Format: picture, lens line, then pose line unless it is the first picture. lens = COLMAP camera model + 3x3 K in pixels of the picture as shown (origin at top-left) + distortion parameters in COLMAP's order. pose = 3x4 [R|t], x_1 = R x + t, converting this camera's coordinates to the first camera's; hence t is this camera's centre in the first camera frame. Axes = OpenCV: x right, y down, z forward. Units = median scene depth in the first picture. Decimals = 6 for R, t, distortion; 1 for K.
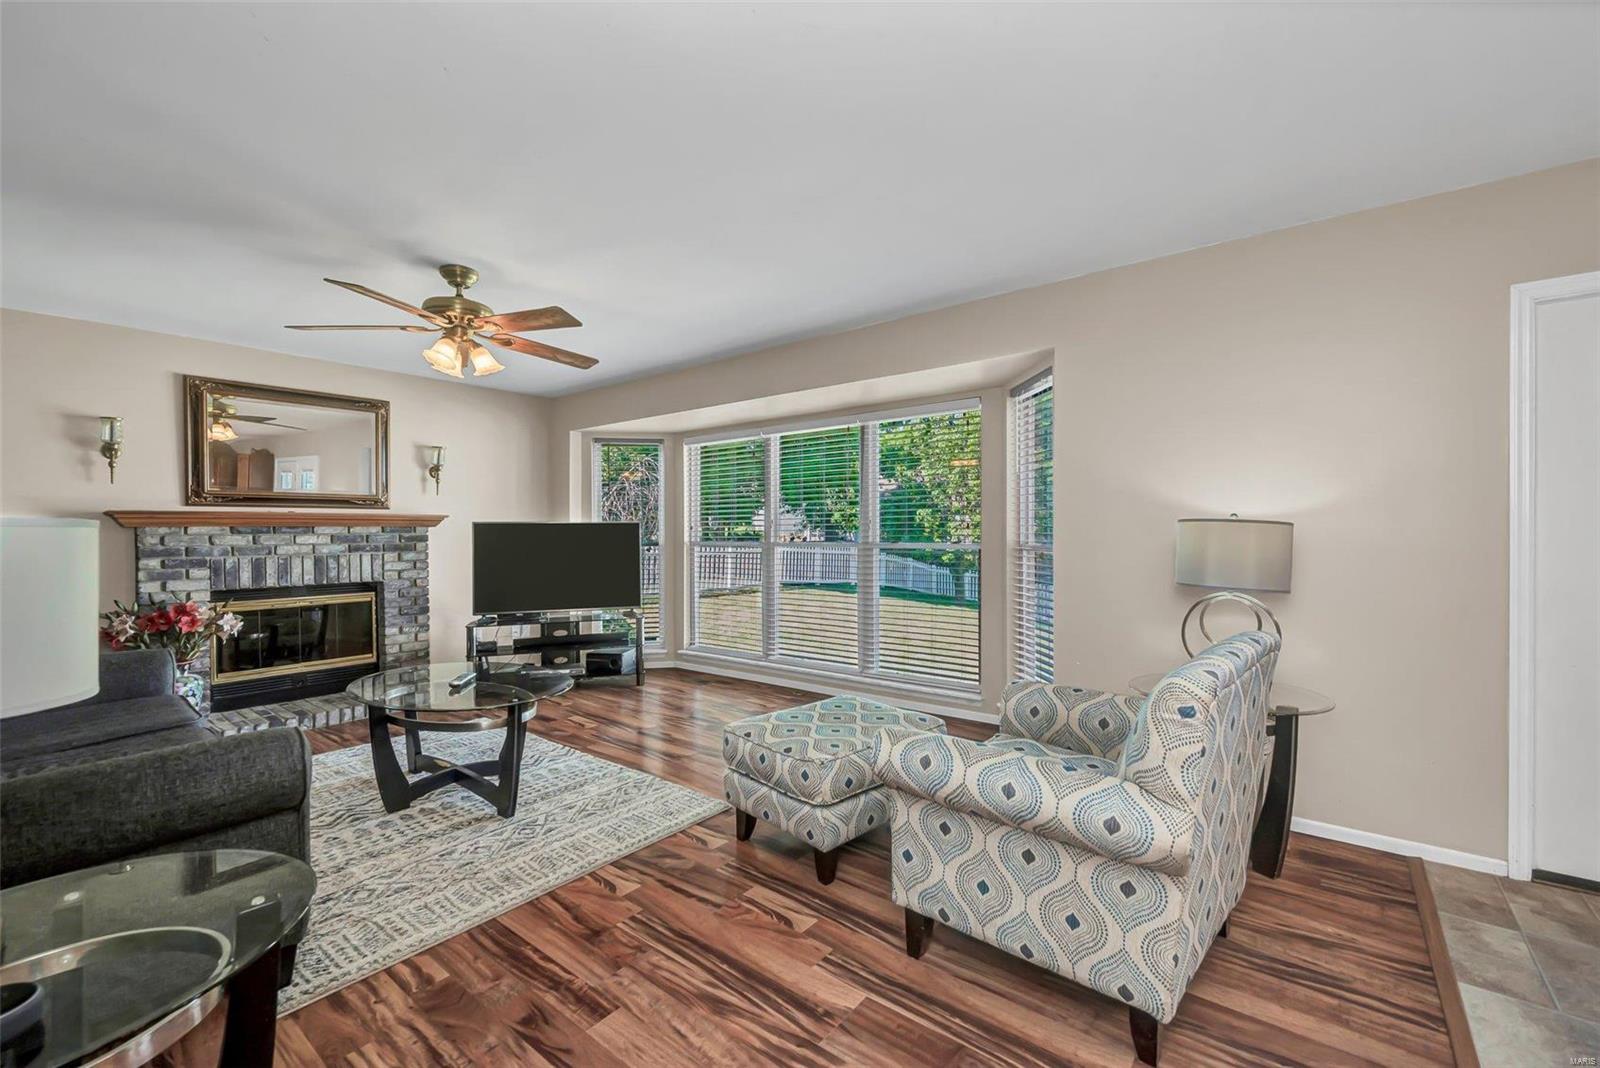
lens RADIAL K [[652.0, 0, 815.4], [0, 652.0, 539.5], [0, 0, 1]] dist [-0.001477, 0.000782]
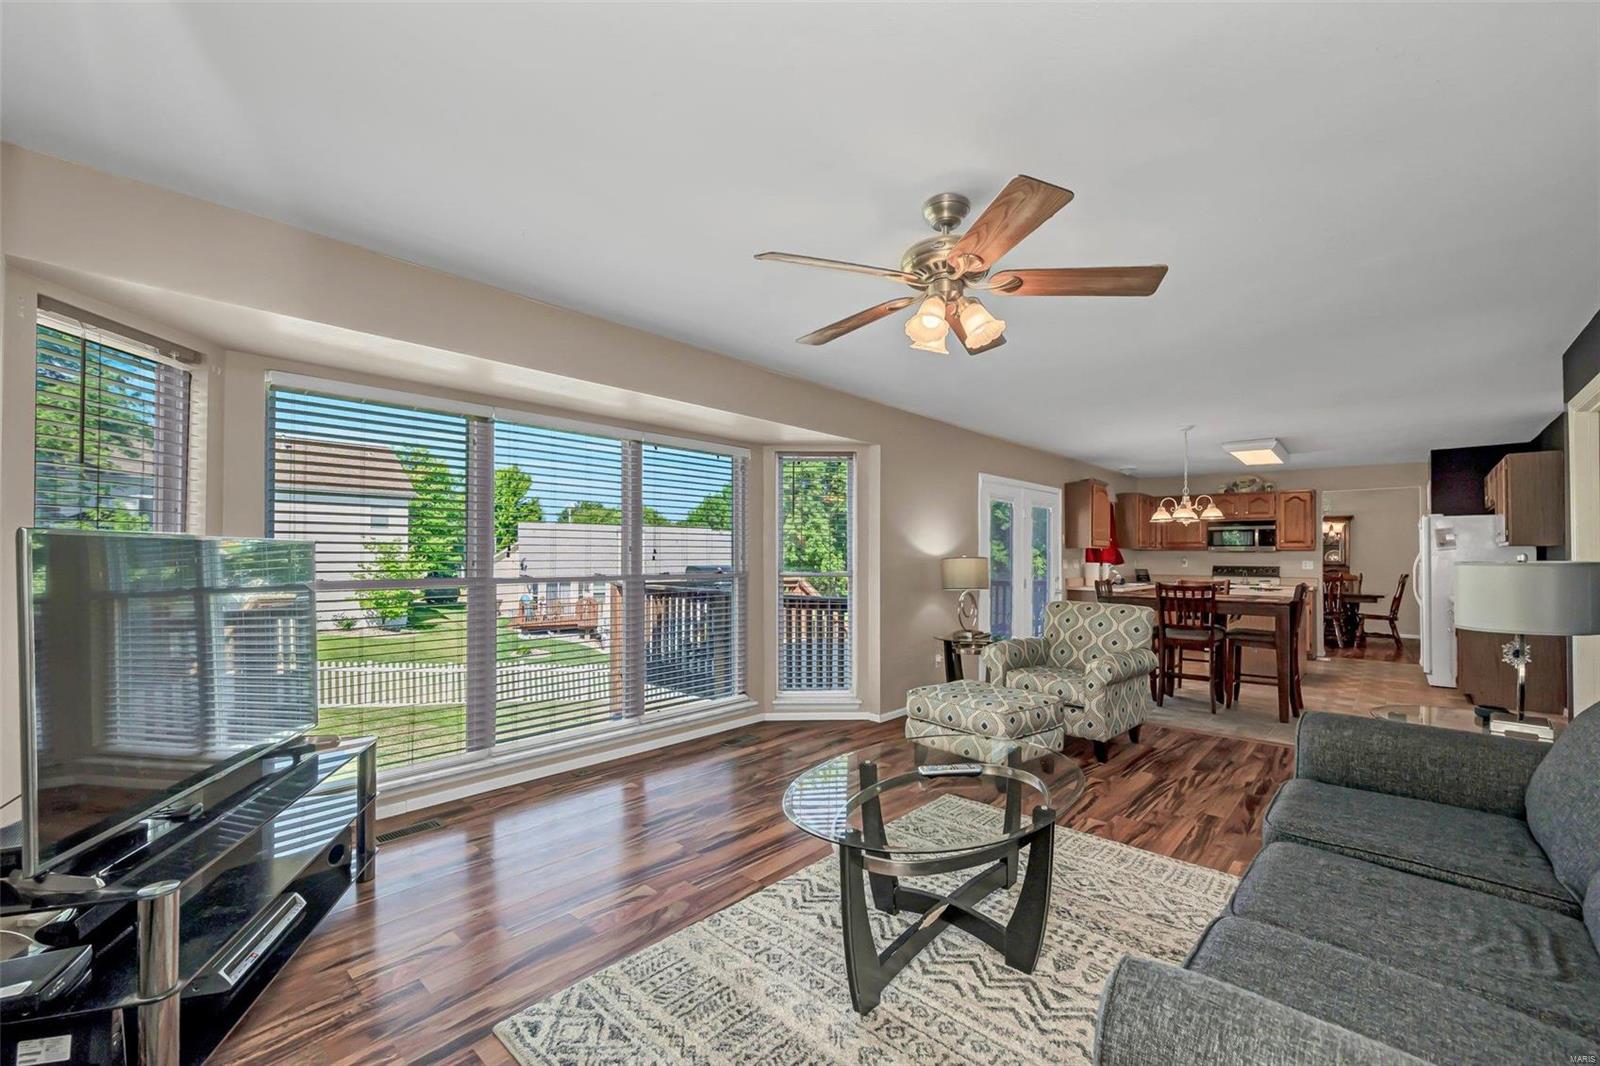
lens RADIAL K [[652.0, 0, 807.3], [0, 652.0, 548.0], [0, 0, 1]] dist [-0.001477, 0.000782]
pose [[0.086879, 0.020282, 0.996012, -0.940464], [0.007073, 0.999755, -0.020976, -0.012240], [-0.996194, 0.008868, 0.086714, 0.804362]]
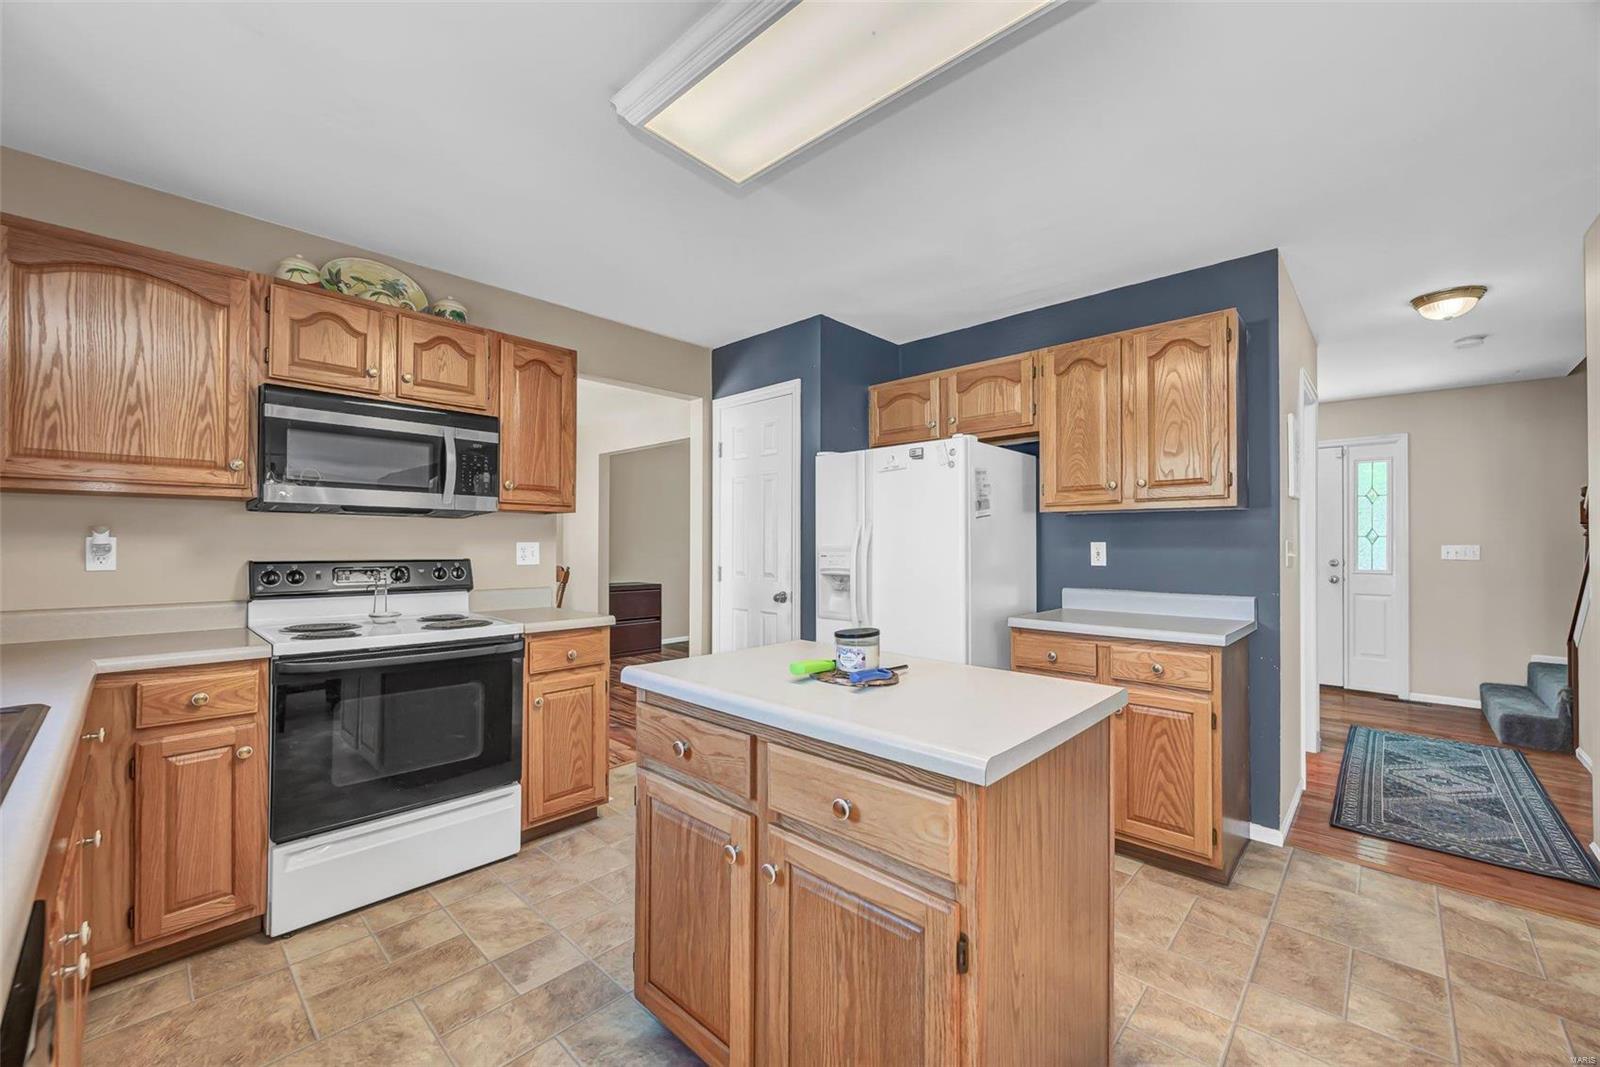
lens RADIAL K [[630.5, 0, 795.7], [0, 630.5, 541.6], [0, 0, 1]] dist [-0.003582, 0.000664]
pose [[-0.994846, 0.003892, 0.101318, 0.833130], [0.004459, 0.999976, 0.005373, -0.007165], [-0.101295, 0.005797, -0.994840, 0.127946]]
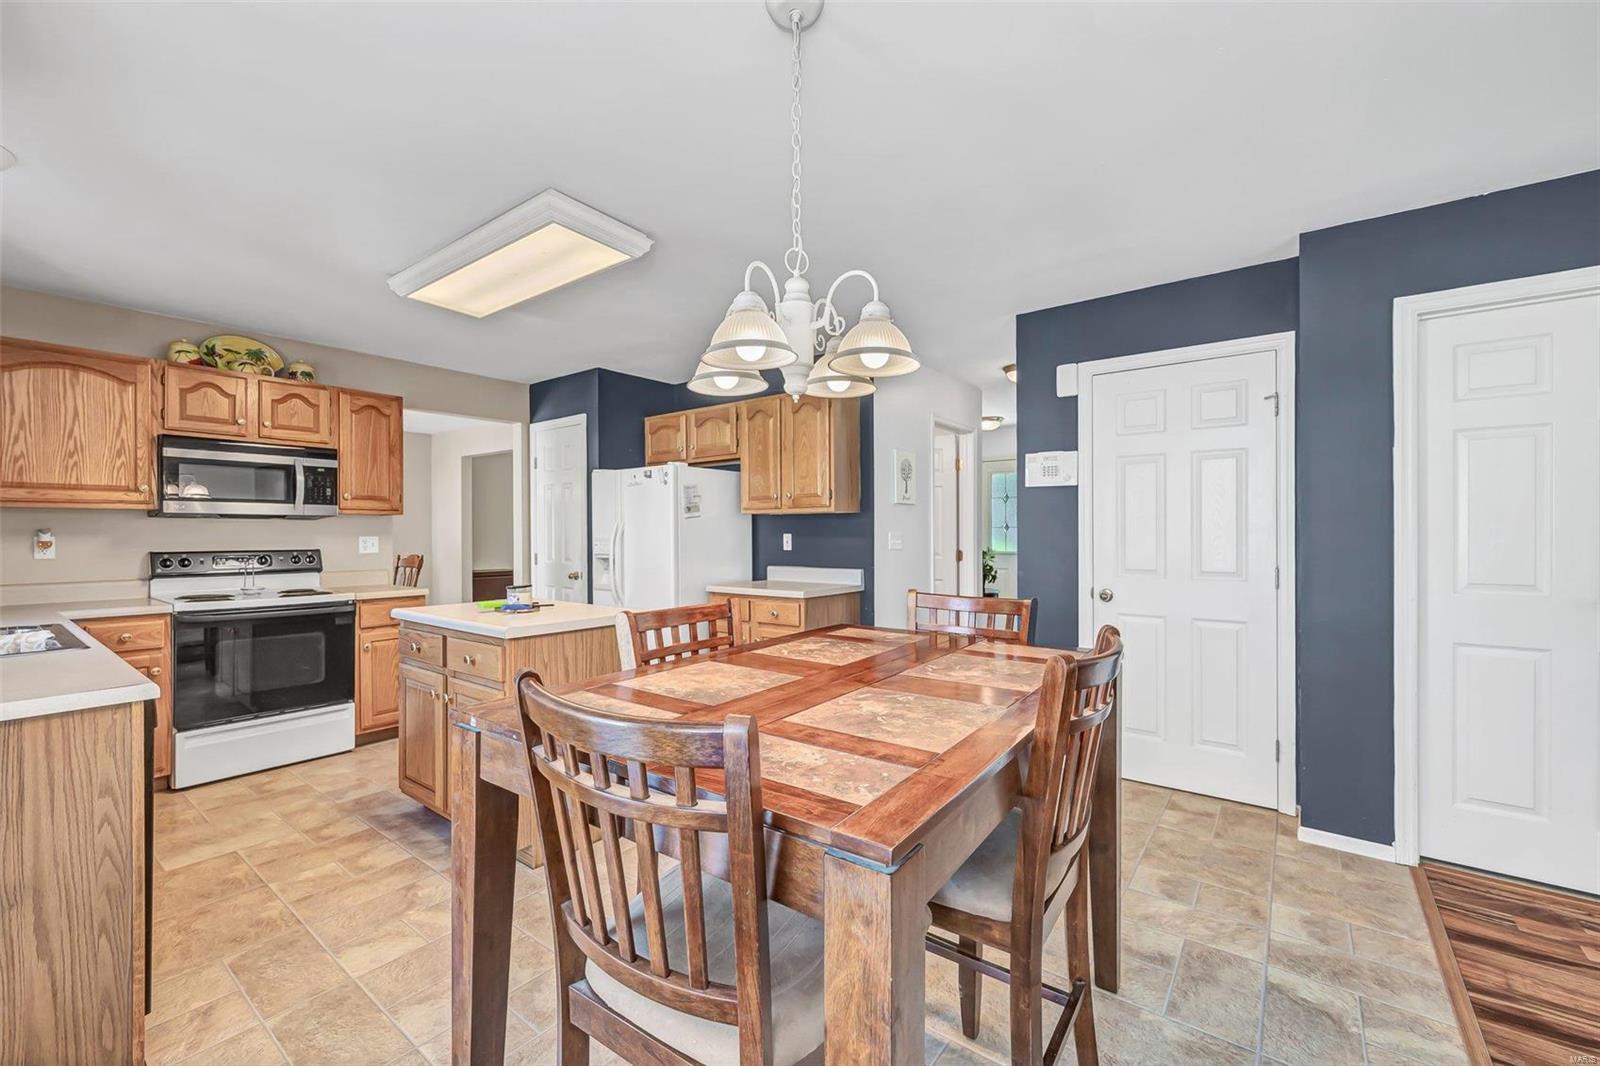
lens RADIAL K [[652.0, 0, 792.2], [0, 652.0, 535.5], [0, 0, 1]] dist [-0.001477, 0.000782]
pose [[-0.999959, 0.009087, 0.000091, 0.551395], [0.009088, 0.999817, 0.016824, -0.016572], [0.000062, 0.016824, -0.999858, 0.453444]]
